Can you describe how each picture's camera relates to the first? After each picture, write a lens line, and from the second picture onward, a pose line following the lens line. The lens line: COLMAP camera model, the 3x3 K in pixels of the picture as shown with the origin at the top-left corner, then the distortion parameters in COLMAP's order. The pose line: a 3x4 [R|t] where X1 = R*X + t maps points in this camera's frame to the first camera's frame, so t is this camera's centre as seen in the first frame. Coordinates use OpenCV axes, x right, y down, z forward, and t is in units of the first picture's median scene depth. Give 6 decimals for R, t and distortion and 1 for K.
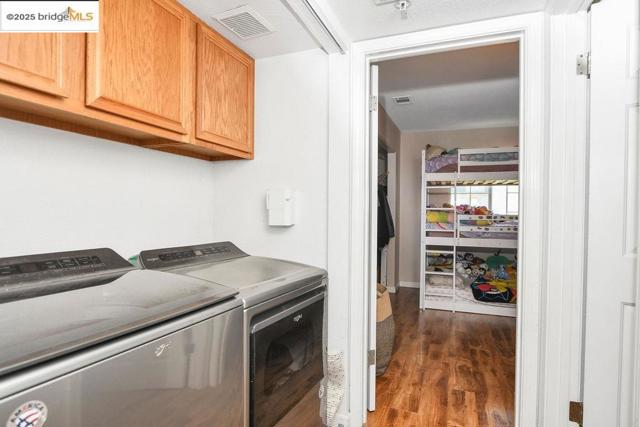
lens RADIAL K [[343.8, 0, 316.6], [0, 343.8, 215.9], [0, 0, 1]] dist [-0.026894, 0.005238]
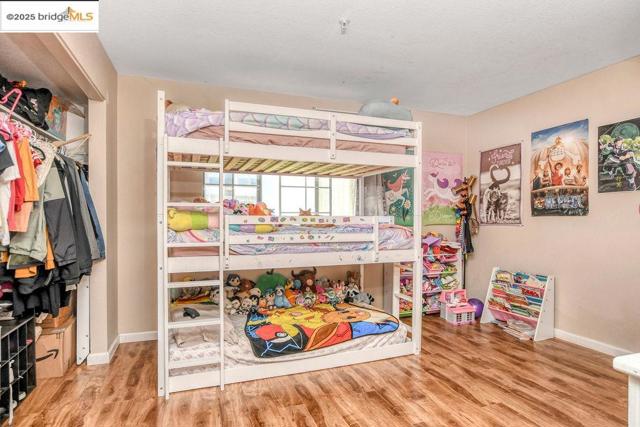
lens RADIAL K [[343.8, 0, 314.9], [0, 343.8, 219.4], [0, 0, 1]] dist [-0.026894, 0.005238]
pose [[0.742646, -0.011083, 0.669593, 0.138415], [0.013983, 0.999902, 0.001042, 0.004682], [-0.669539, 0.008589, 0.742728, 0.466906]]
